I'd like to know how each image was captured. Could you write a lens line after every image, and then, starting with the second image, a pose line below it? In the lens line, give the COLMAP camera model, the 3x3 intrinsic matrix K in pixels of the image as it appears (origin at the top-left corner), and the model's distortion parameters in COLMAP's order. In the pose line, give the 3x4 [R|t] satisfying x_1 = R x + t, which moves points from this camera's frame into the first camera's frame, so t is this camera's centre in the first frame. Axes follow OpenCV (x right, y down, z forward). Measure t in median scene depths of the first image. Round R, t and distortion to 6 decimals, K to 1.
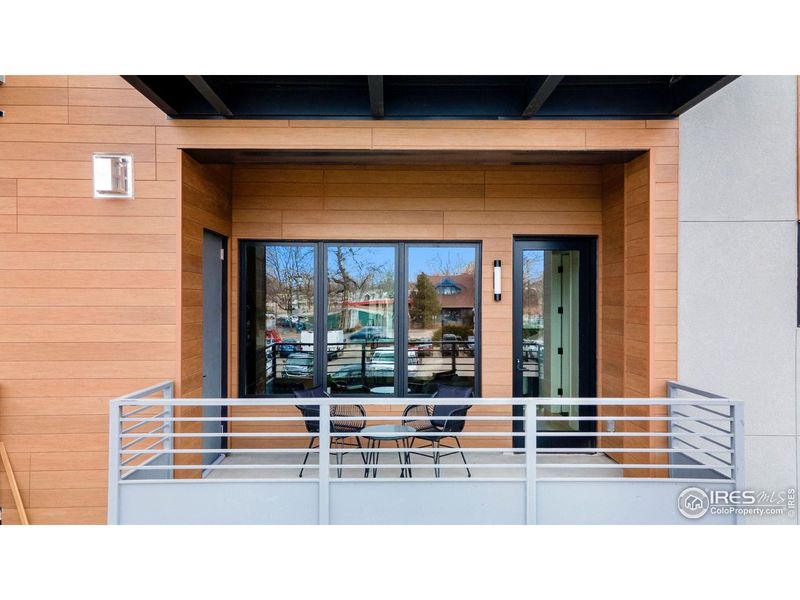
lens RADIAL K [[371.0, 0, 398.2], [0, 371.0, 304.6], [0, 0, 1]] dist [0.000118, 0.000074]
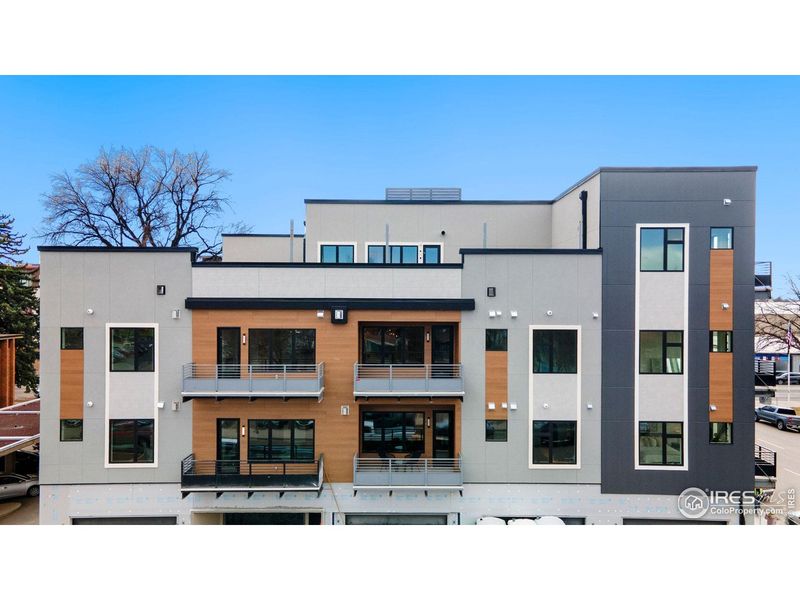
lens RADIAL K [[371.0, 0, 398.2], [0, 371.0, 304.6], [0, 0, 1]] dist [0.000118, 0.000074]
pose [[0.999843, 0.004875, -0.017045, 0.007207], [-0.004956, 0.999977, -0.004716, -1.710512], [0.017021, 0.004800, 0.999844, -3.862397]]
